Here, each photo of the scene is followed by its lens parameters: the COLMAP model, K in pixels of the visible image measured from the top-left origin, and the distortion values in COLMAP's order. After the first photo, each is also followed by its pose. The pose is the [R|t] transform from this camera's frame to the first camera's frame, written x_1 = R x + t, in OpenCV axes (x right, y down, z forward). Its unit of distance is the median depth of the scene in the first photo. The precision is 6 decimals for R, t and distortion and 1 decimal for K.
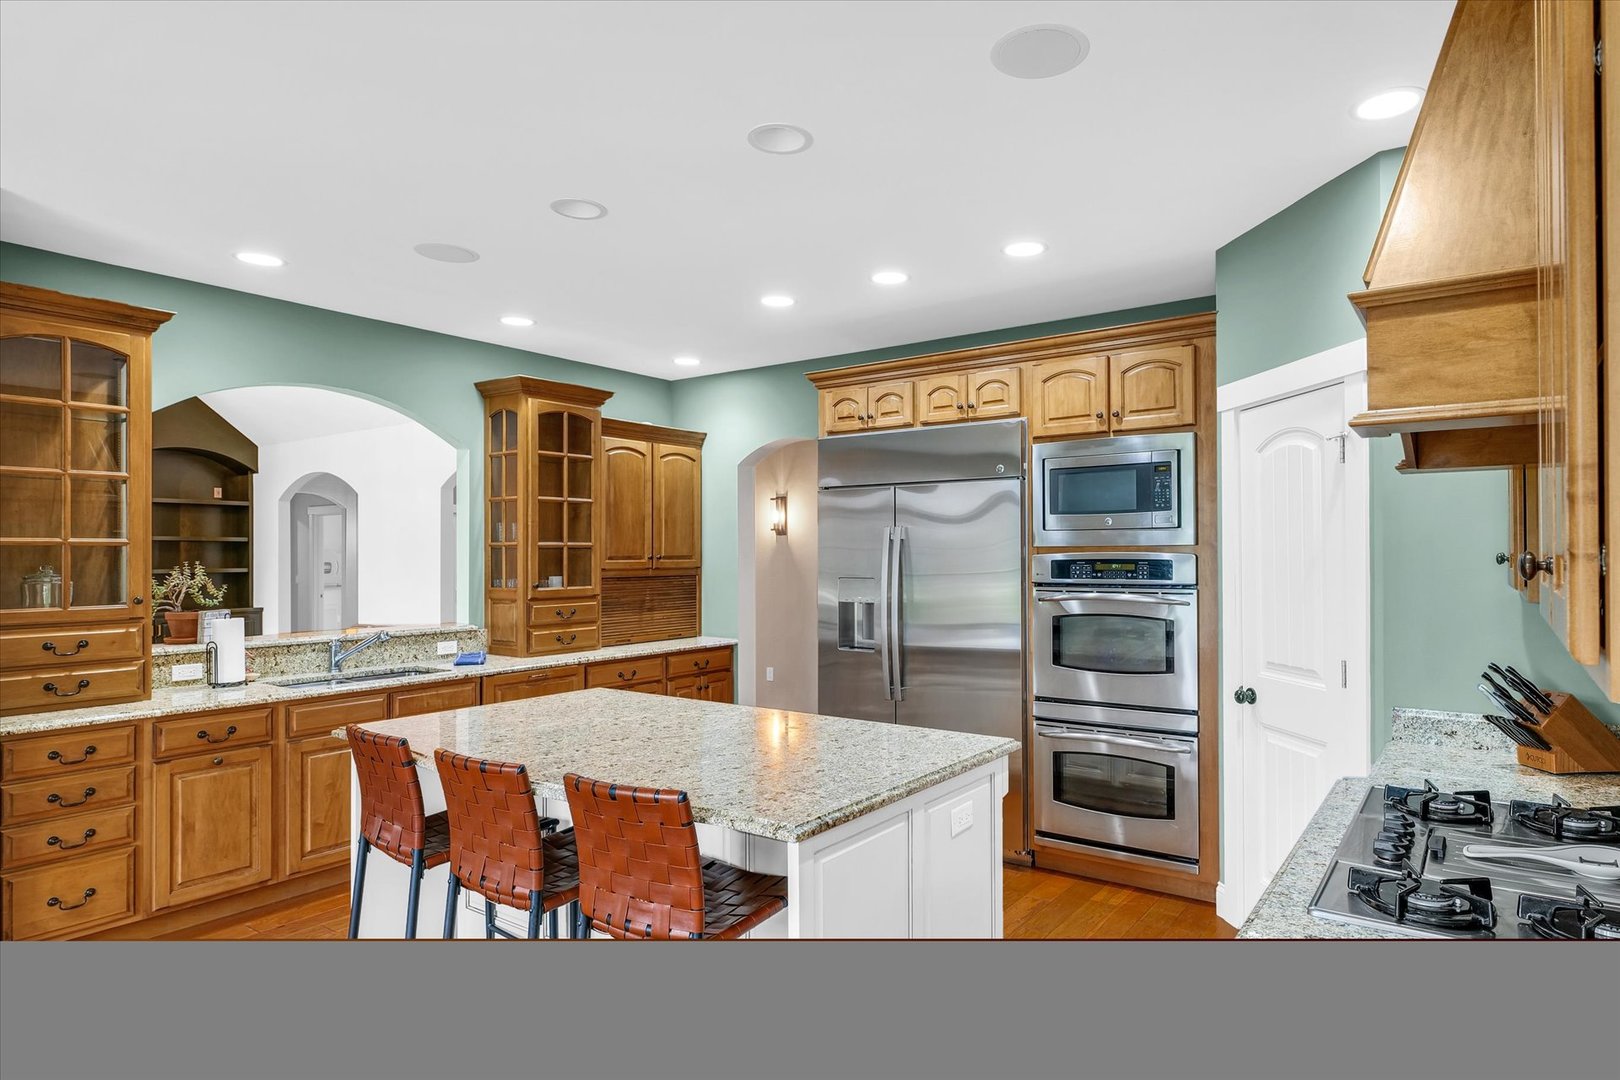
lens RADIAL K [[756.1, 0, 806.9], [0, 756.1, 544.9], [0, 0, 1]] dist [-0.002842, -0.000413]
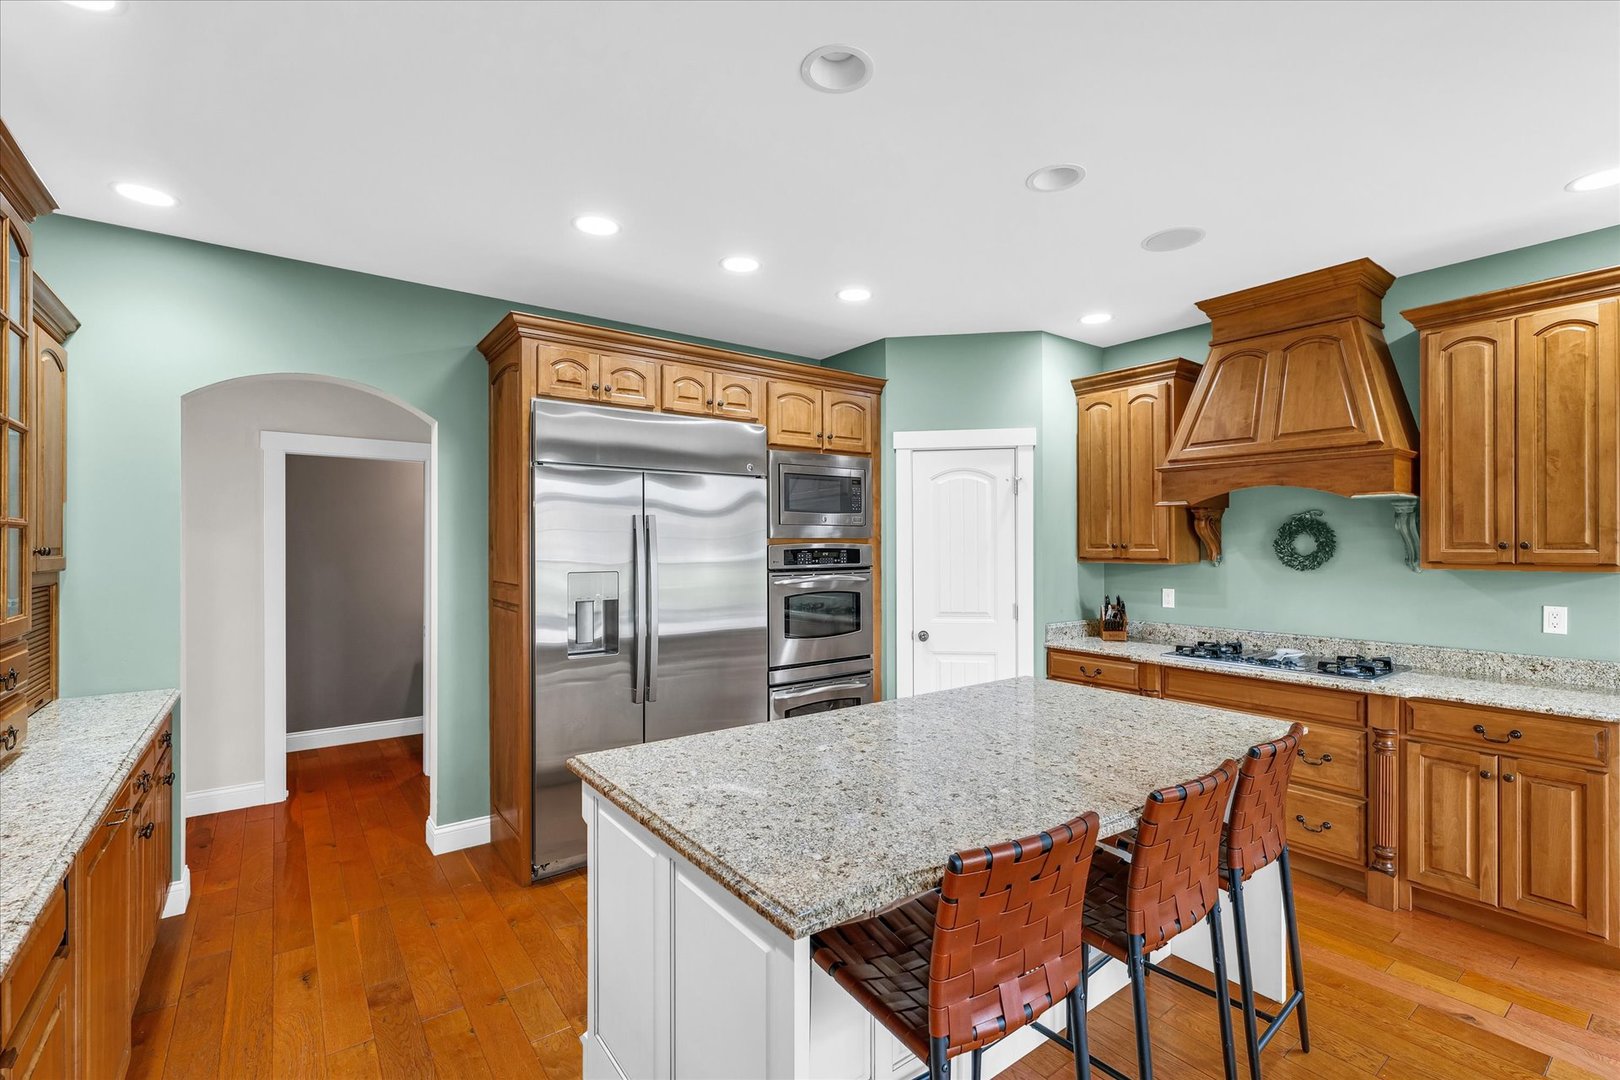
lens RADIAL K [[717.9, 0, 807.8], [0, 717.9, 544.4], [0, 0, 1]] dist [0.000109, -0.000180]
pose [[0.366638, -0.004990, 0.930350, -0.723140], [-0.013184, 0.999857, 0.010559, -0.000705], [-0.930270, -0.016137, 0.366520, 0.561522]]
